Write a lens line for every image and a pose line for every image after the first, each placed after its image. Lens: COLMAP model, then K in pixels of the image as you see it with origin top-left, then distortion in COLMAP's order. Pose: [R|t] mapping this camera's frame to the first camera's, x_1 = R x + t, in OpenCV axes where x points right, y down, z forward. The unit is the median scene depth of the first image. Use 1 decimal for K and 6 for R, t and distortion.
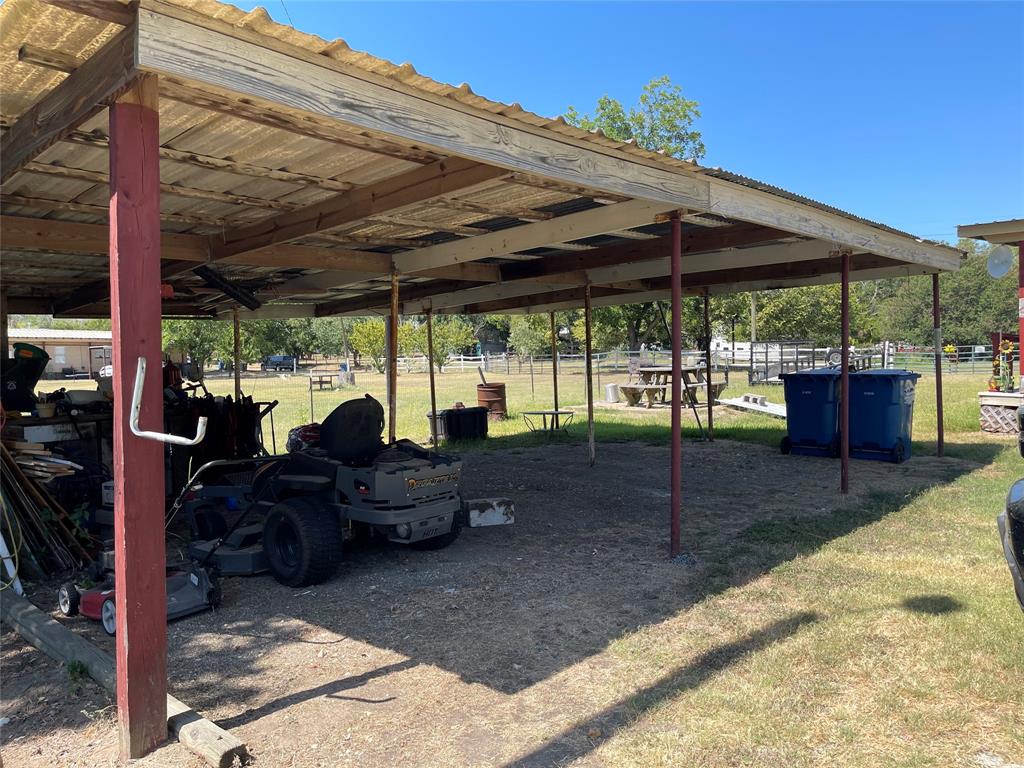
lens RADIAL K [[764.0, 0, 512.0], [0, 764.0, 384.0], [0, 0, 1]] dist [0.074174, -0.112543]
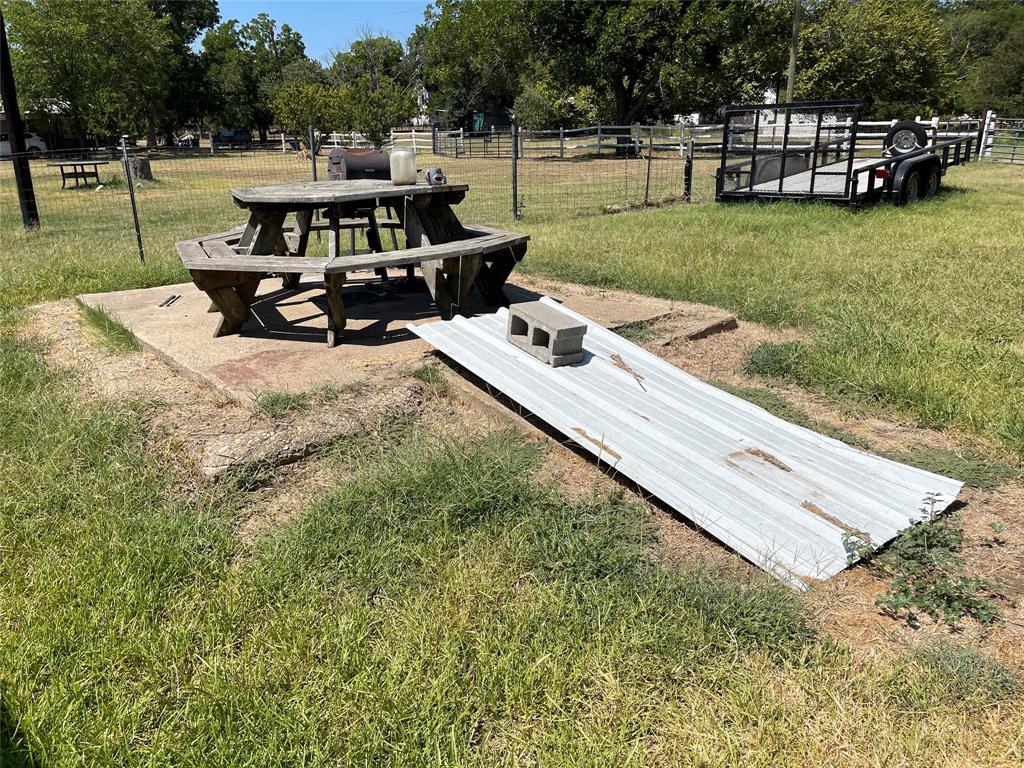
lens RADIAL K [[764.0, 0, 512.0], [0, 764.0, 384.0], [0, 0, 1]] dist [0.074174, -0.112543]
pose [[0.998494, 0.019704, -0.051208, 0.124671], [-0.004701, 0.960585, 0.277948, -0.012886], [0.054667, -0.277288, 0.959230, 0.294899]]
